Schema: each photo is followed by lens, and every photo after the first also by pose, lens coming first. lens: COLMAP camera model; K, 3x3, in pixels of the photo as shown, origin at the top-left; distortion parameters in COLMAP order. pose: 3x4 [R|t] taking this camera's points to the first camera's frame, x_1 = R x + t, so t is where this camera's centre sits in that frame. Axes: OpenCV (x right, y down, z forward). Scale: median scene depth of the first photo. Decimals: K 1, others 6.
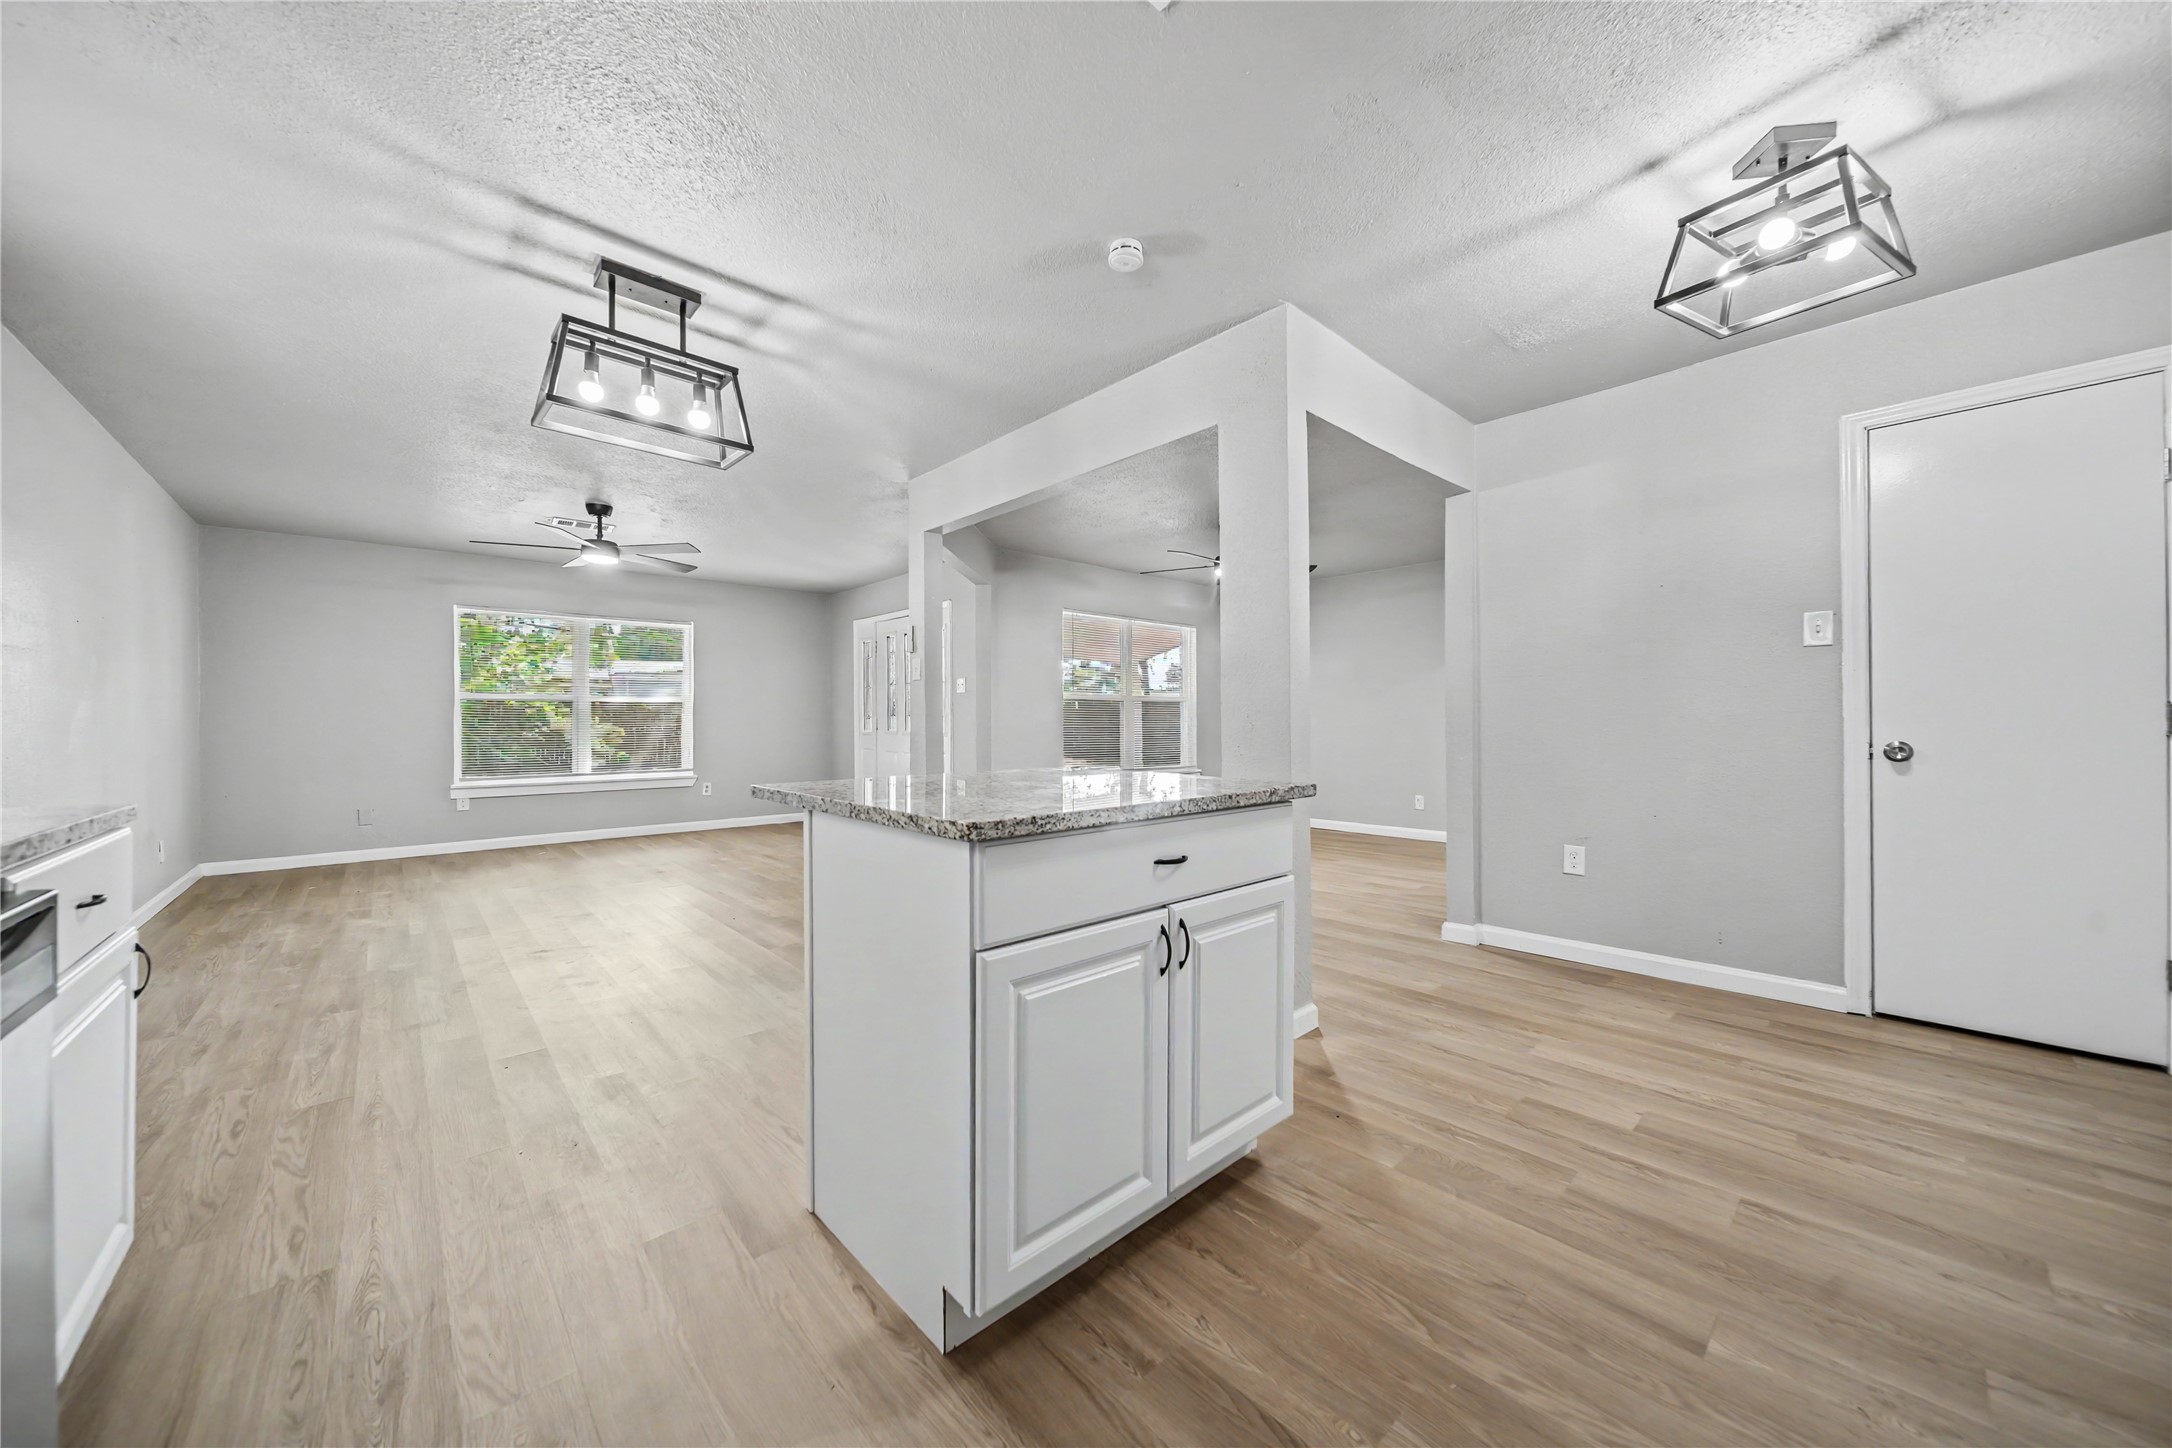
lens RADIAL K [[767.6, 0, 1086.0], [0, 767.6, 724.0], [0, 0, 1]] dist [-0.000142, -0.000278]
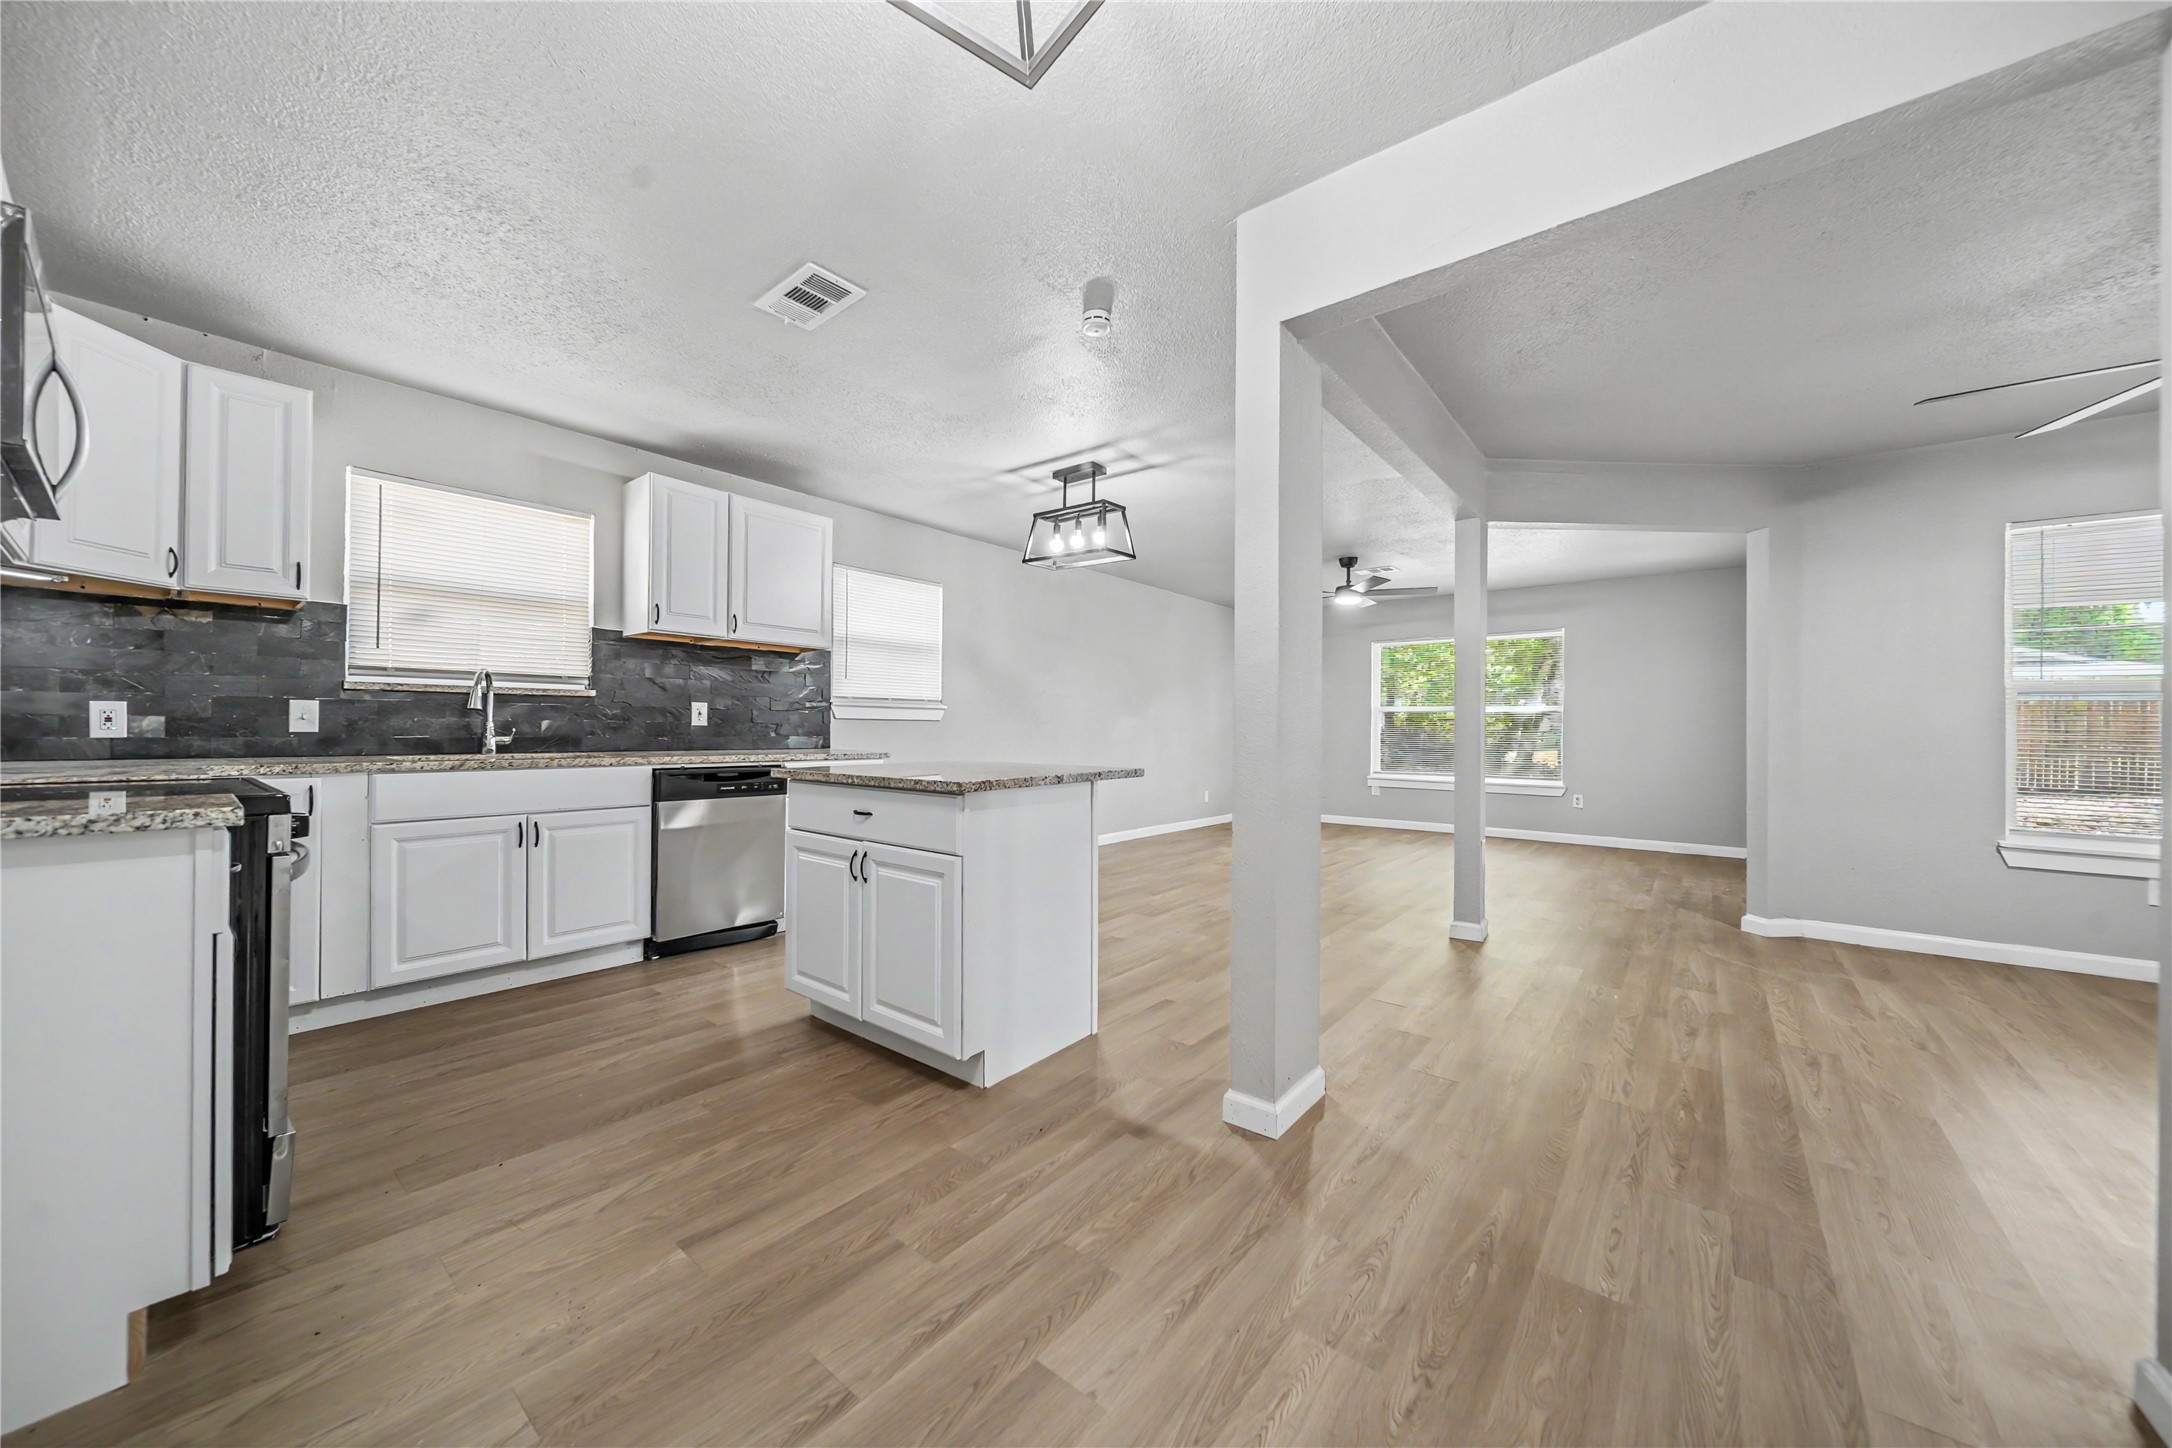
lens RADIAL K [[761.5, 0, 1078.5], [0, 761.5, 724.6], [0, 0, 1]] dist [-0.001745, -0.000307]
pose [[0.144515, 0.000498, -0.989503, 0.559383], [-0.011868, 0.999929, -0.001230, -0.003351], [0.989431, 0.011921, 0.144510, 0.386732]]
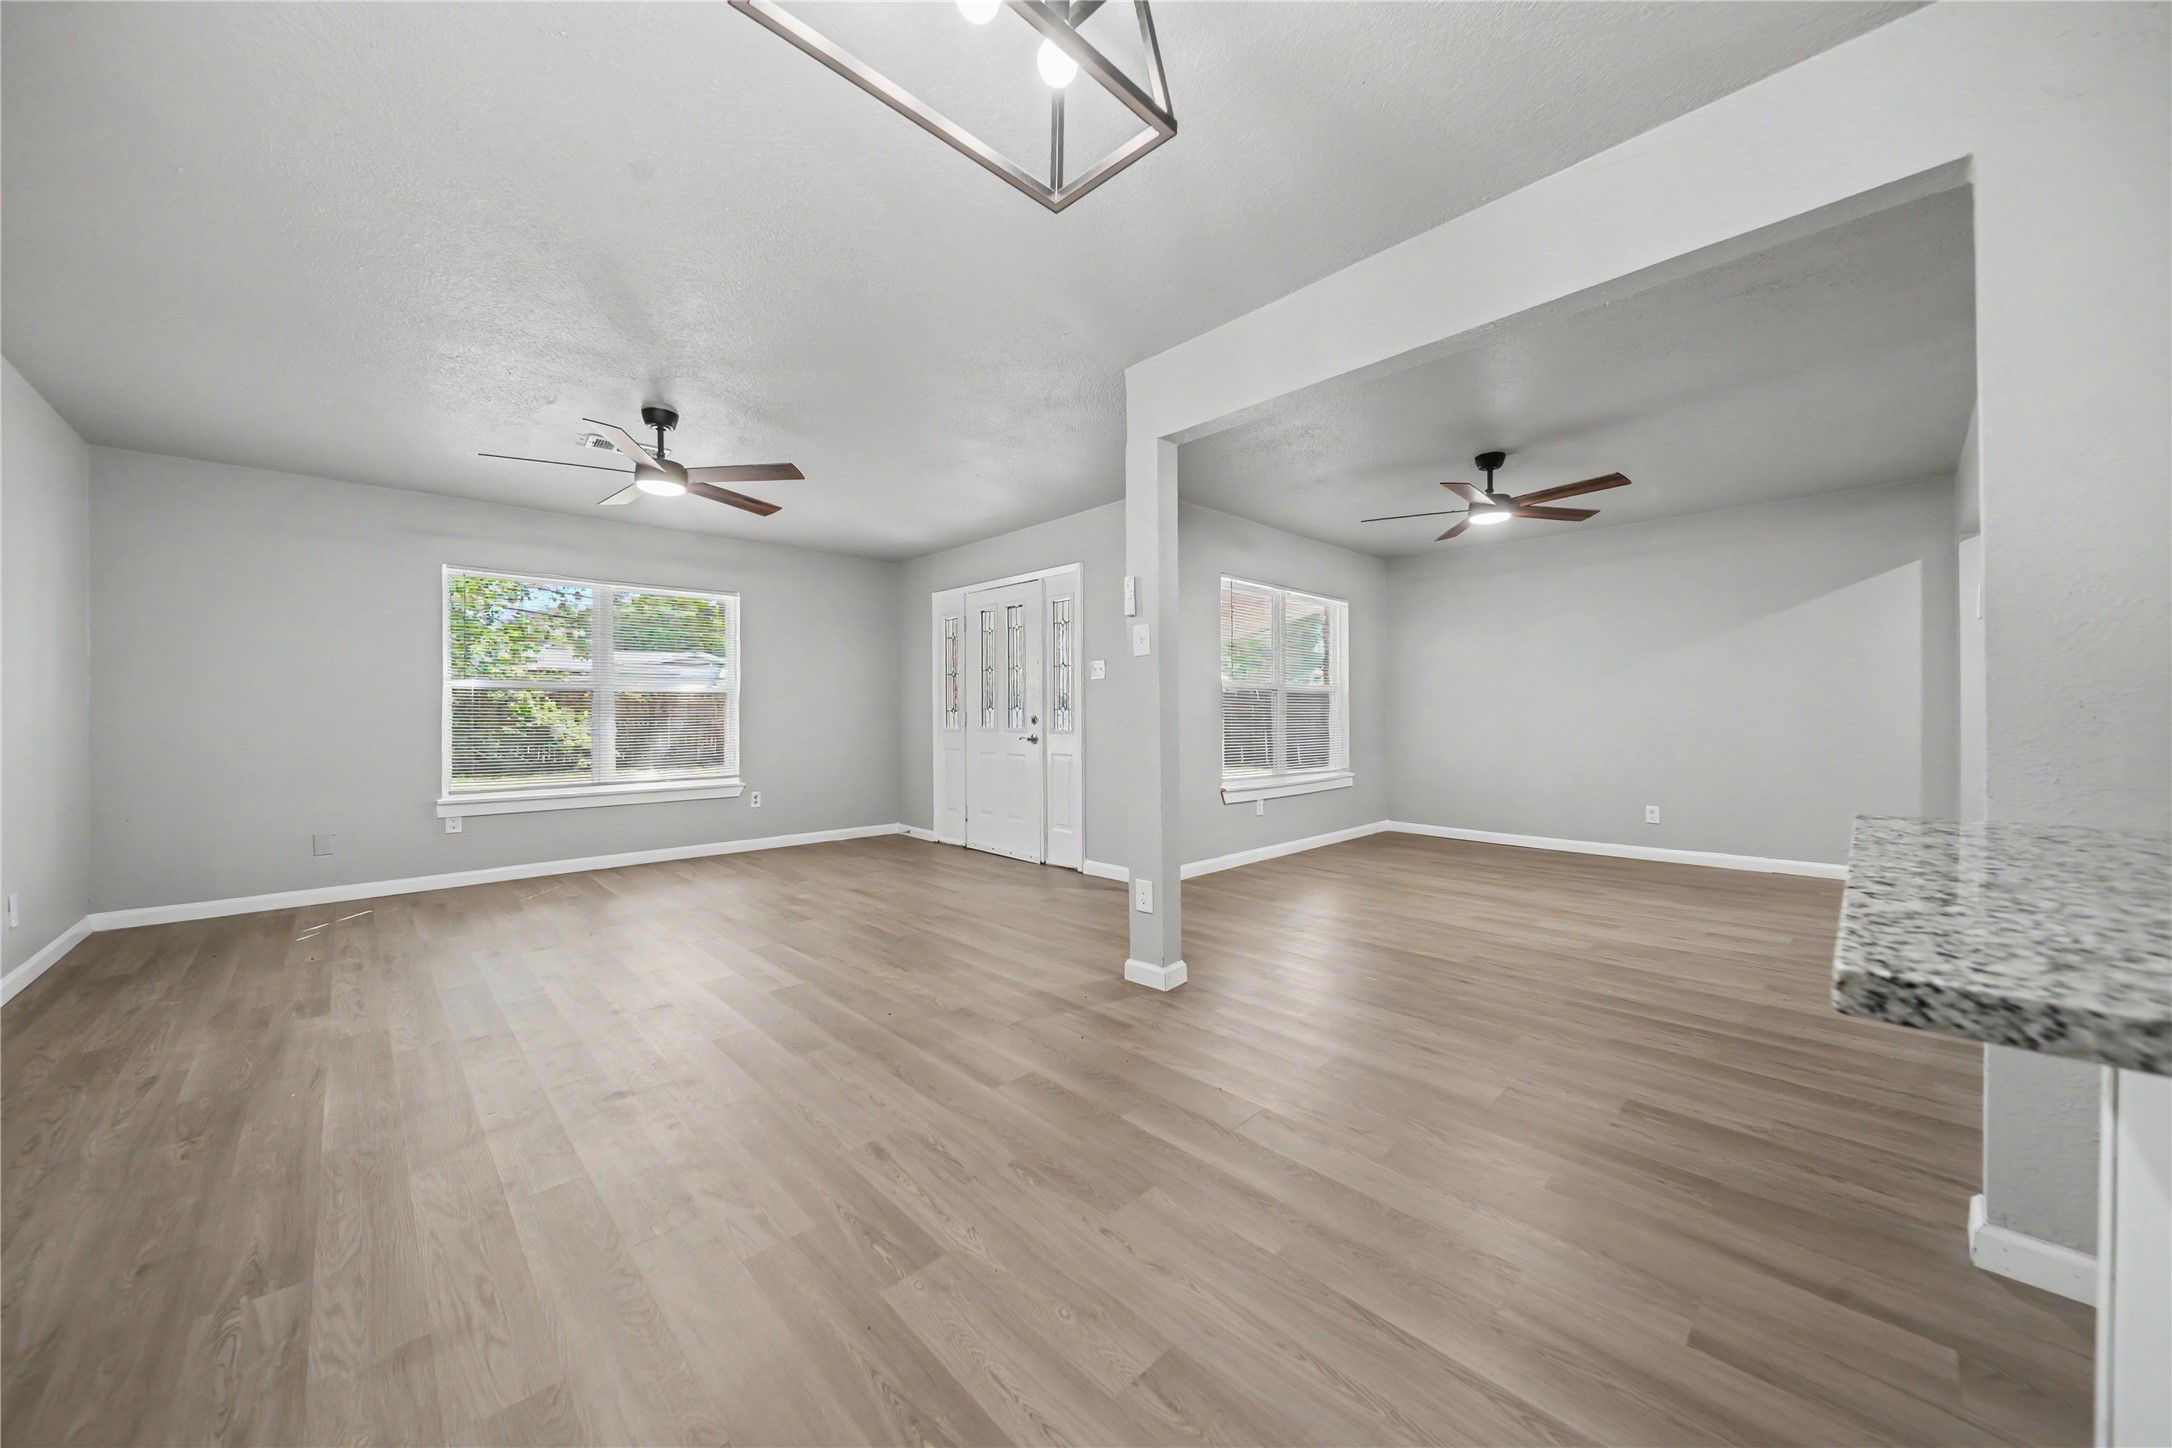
lens RADIAL K [[767.4, 0, 1081.9], [0, 767.4, 715.8], [0, 0, 1]] dist [-0.000417, -0.000038]
pose [[0.999701, -0.001950, 0.024388, -0.265649], [0.001996, 0.999996, -0.001856, -0.002498], [-0.024385, 0.001904, 0.999701, 0.285928]]
